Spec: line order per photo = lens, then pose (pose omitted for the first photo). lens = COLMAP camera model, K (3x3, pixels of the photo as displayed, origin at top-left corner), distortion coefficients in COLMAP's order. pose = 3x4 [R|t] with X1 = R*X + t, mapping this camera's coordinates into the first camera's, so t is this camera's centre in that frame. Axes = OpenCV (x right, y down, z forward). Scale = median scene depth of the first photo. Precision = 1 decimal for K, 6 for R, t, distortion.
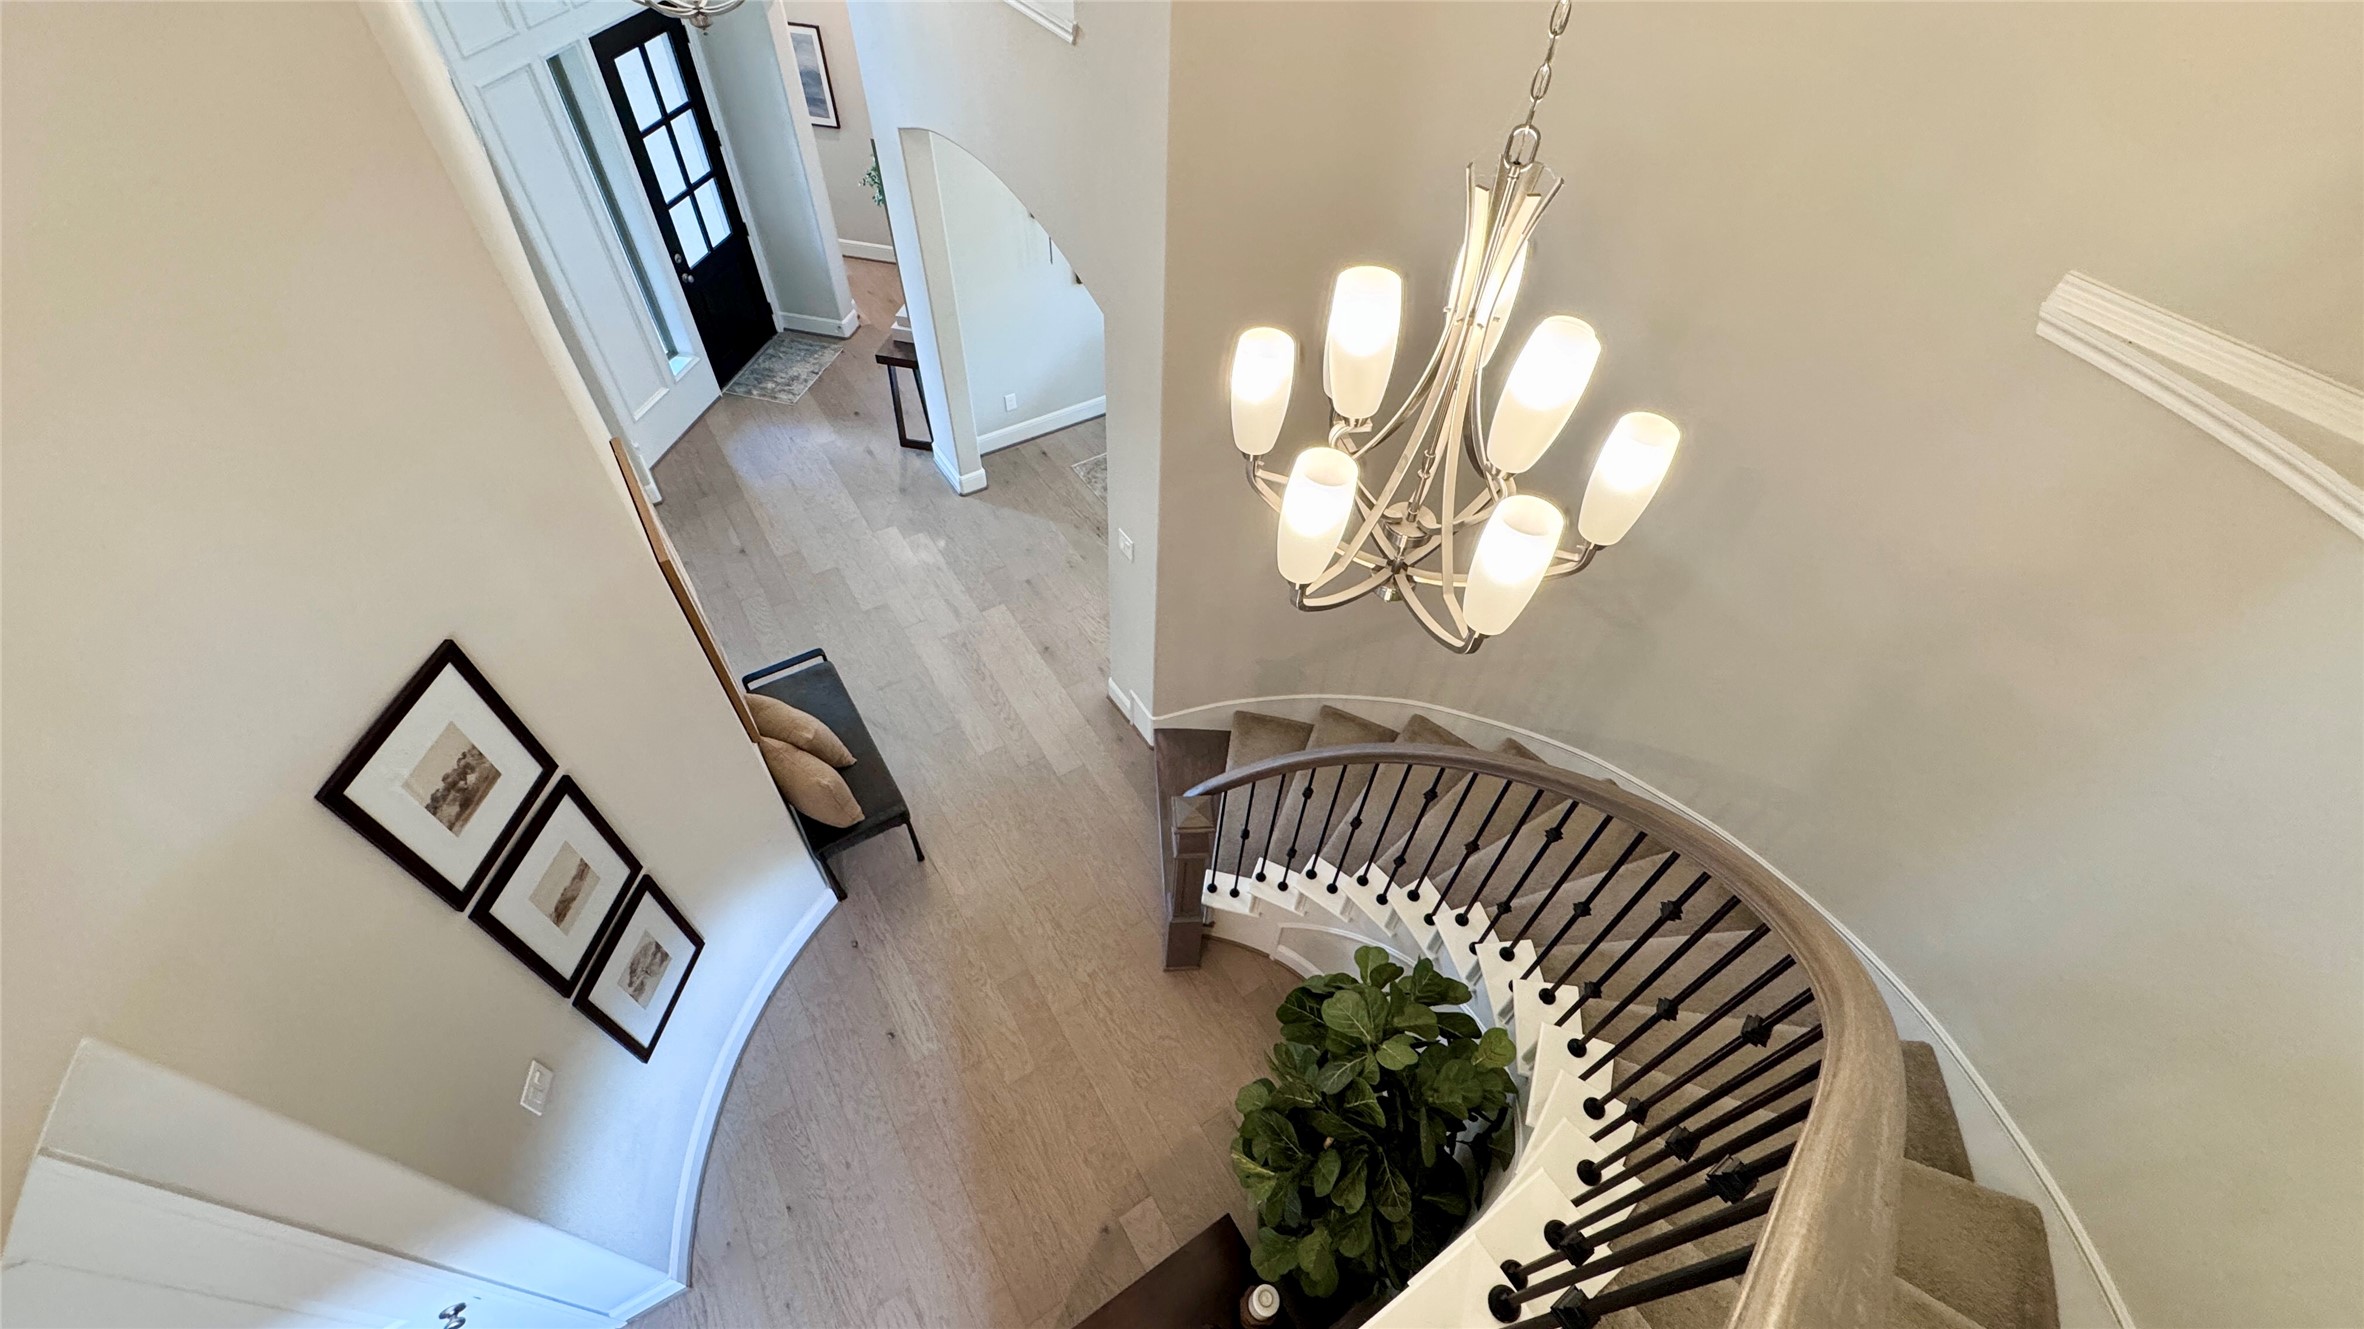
lens RADIAL K [[949.1, 0, 1182.0], [0, 949.1, 664.5], [0, 0, 1]] dist [0.000890, -0.000390]
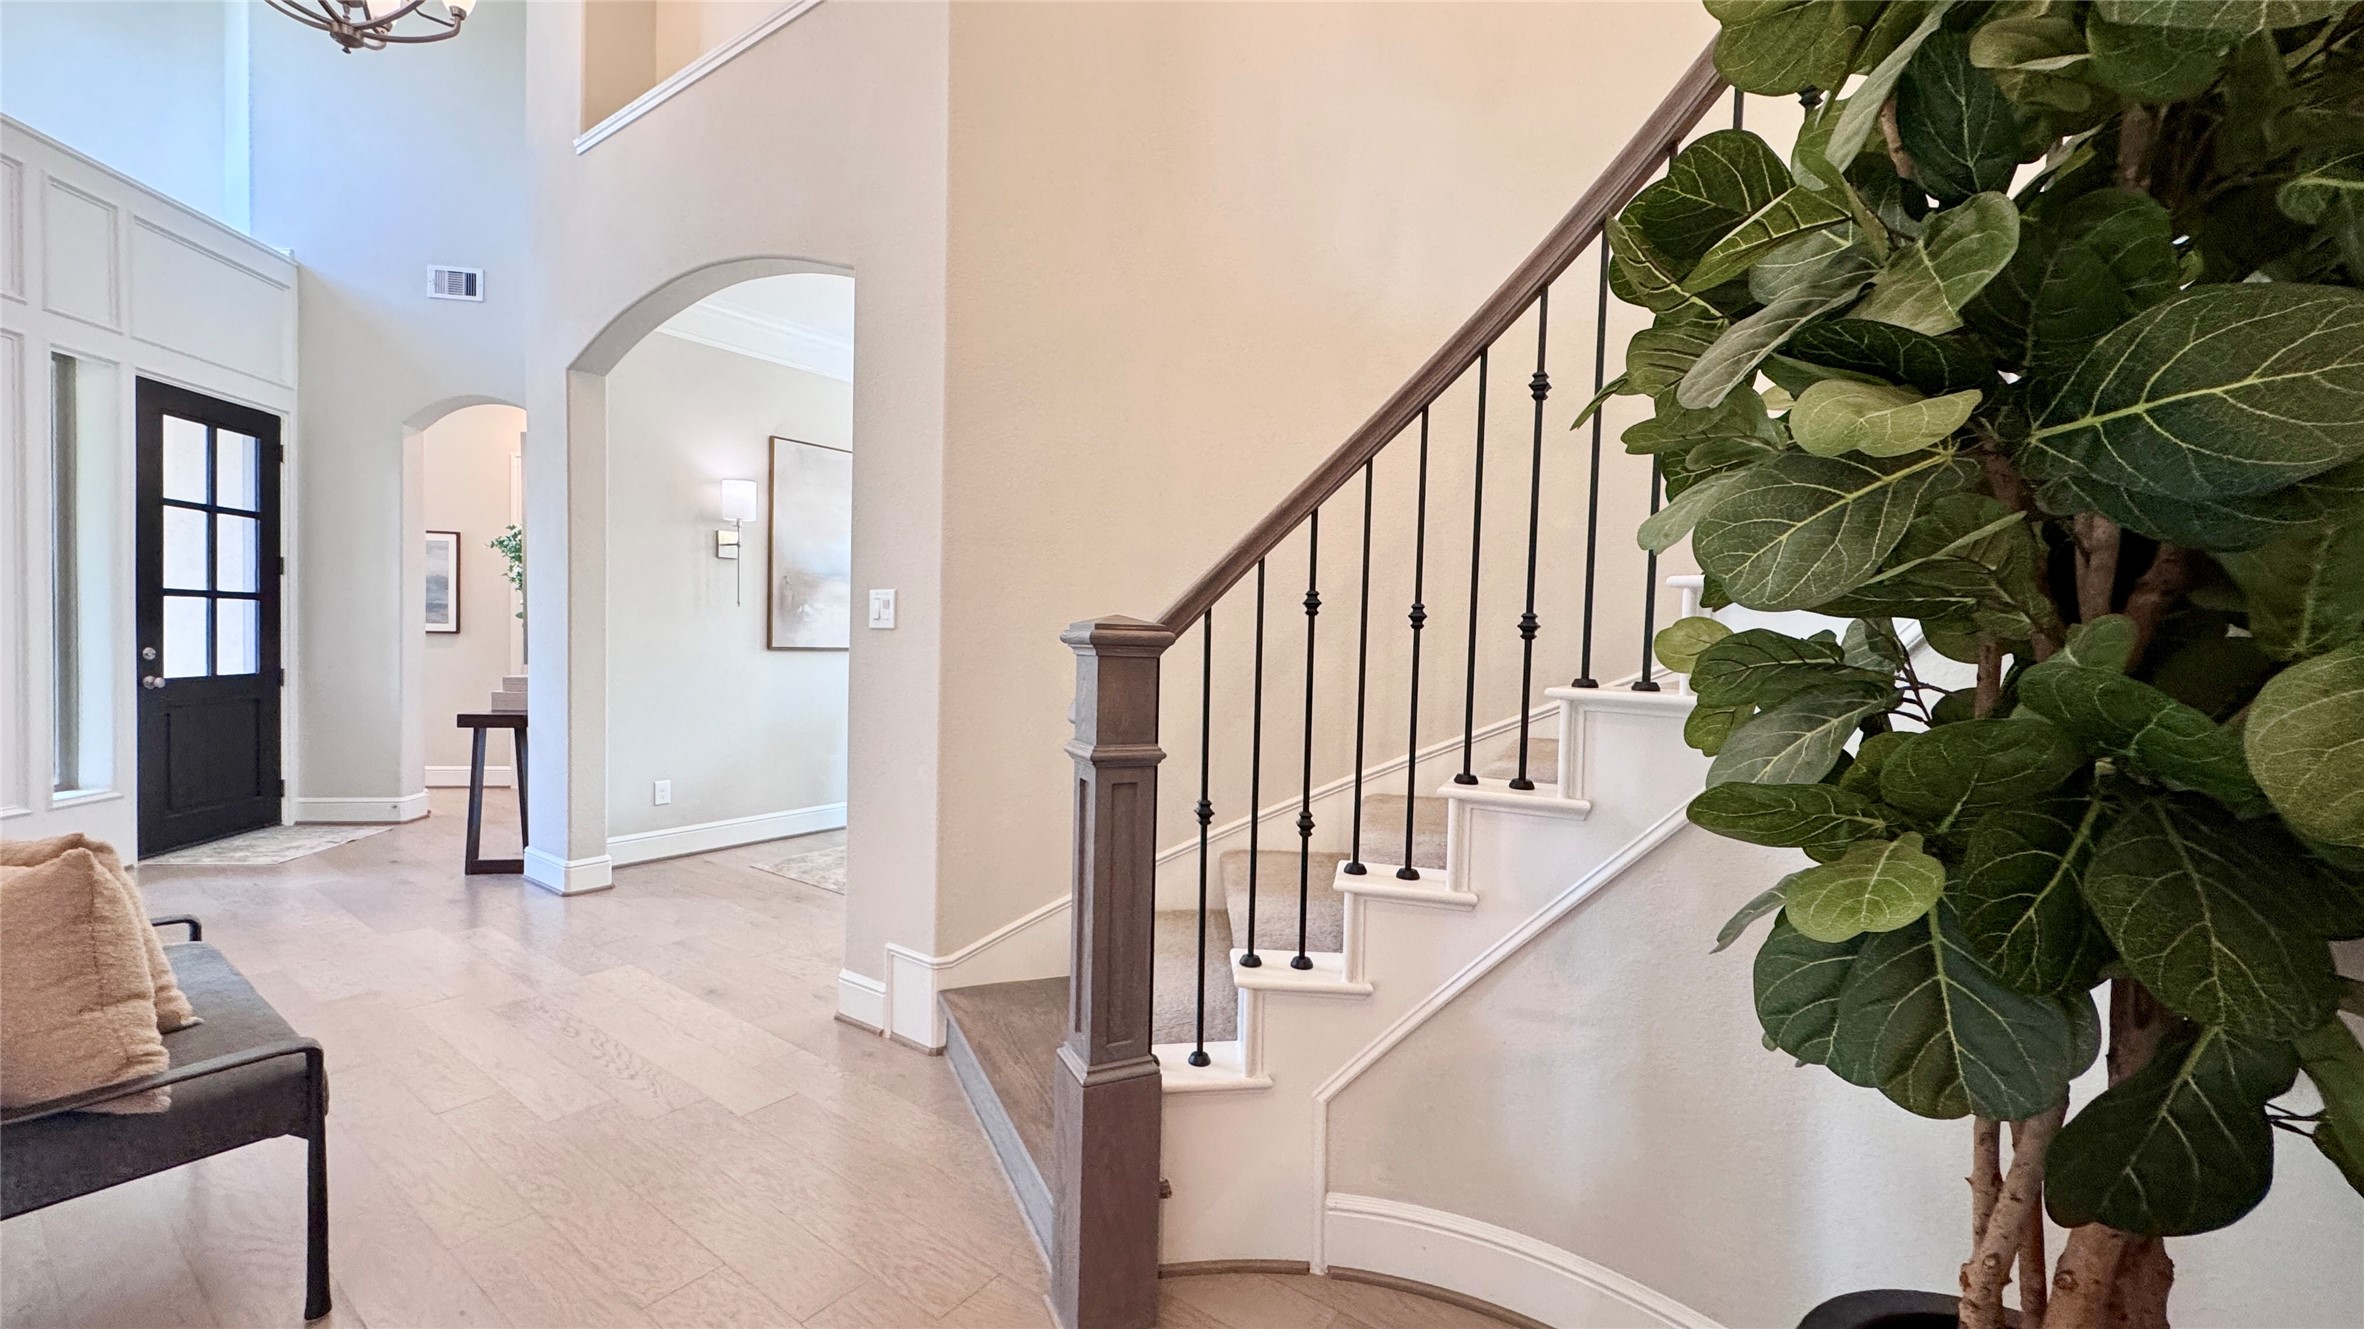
lens RADIAL K [[949.1, 0, 1182.0], [0, 949.1, 664.5], [0, 0, 1]] dist [0.000890, -0.000390]
pose [[0.932144, -0.031836, 0.360684, -0.072893], [0.287574, 0.670378, -0.684028, 0.286444], [-0.220018, 0.741336, 0.634044, 0.400682]]
